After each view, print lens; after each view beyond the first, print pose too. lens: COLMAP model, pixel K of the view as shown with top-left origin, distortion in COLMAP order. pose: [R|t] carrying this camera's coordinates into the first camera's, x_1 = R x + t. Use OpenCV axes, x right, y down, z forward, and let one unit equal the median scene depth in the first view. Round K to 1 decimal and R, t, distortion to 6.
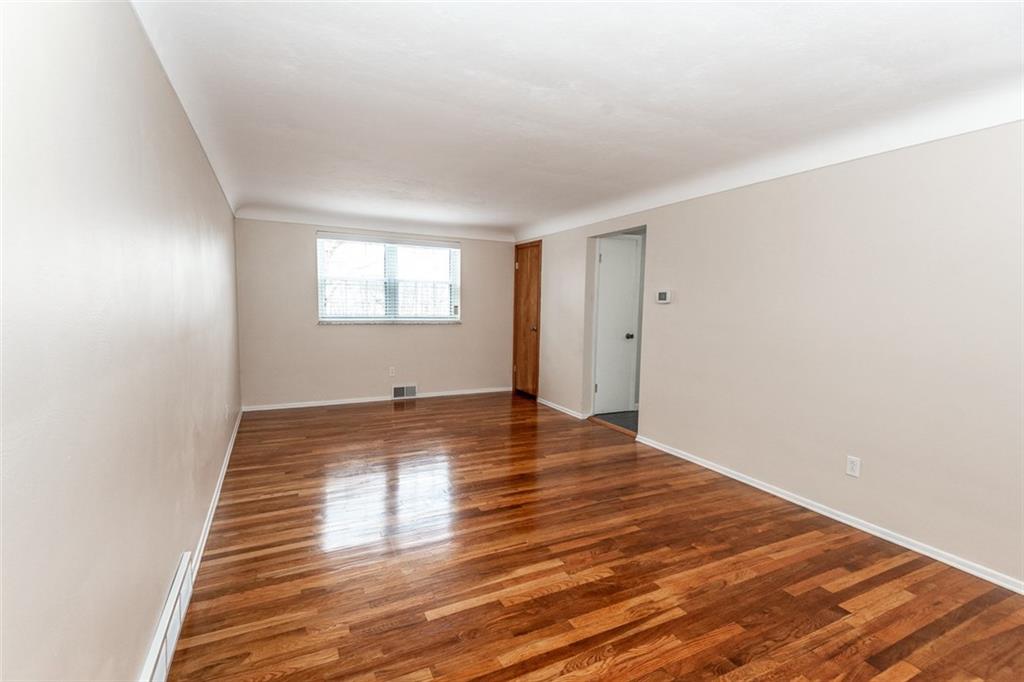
lens RADIAL K [[477.8, 0, 512.0], [0, 477.8, 341.0], [0, 0, 1]] dist [-0.000867, -0.000113]
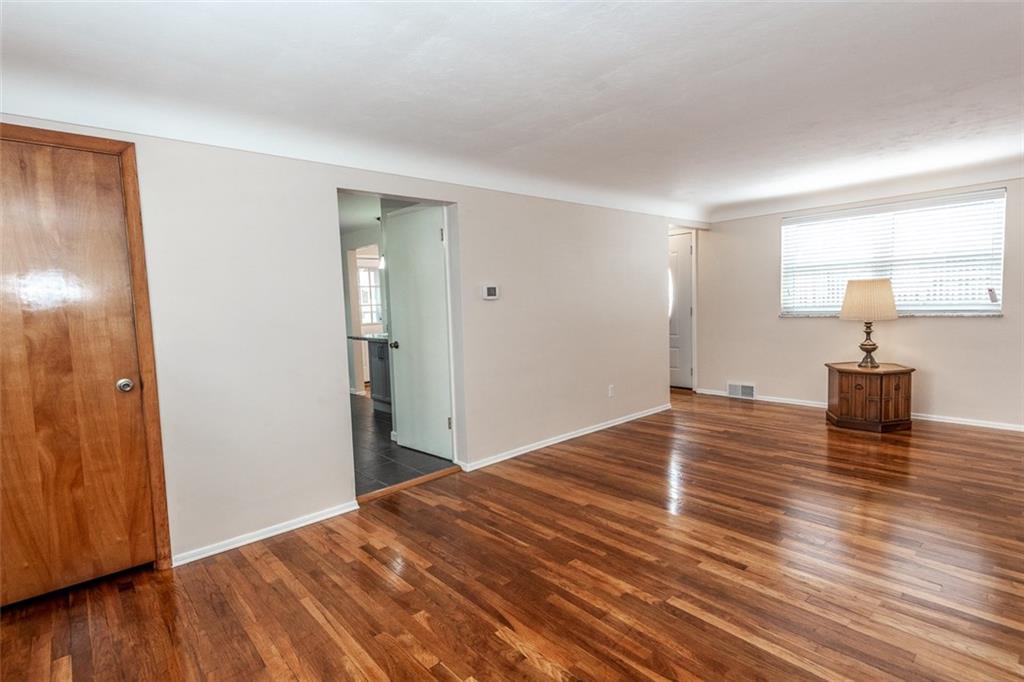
lens RADIAL K [[500.1, 0, 510.6], [0, 500.1, 298.5], [0, 0, 1]] dist [0.004915, 0.000028]
pose [[-0.266803, -0.006123, 0.963732, -0.643611], [0.106365, 0.993684, 0.035760, -0.115959], [-0.957864, 0.112048, -0.264466, 1.278679]]
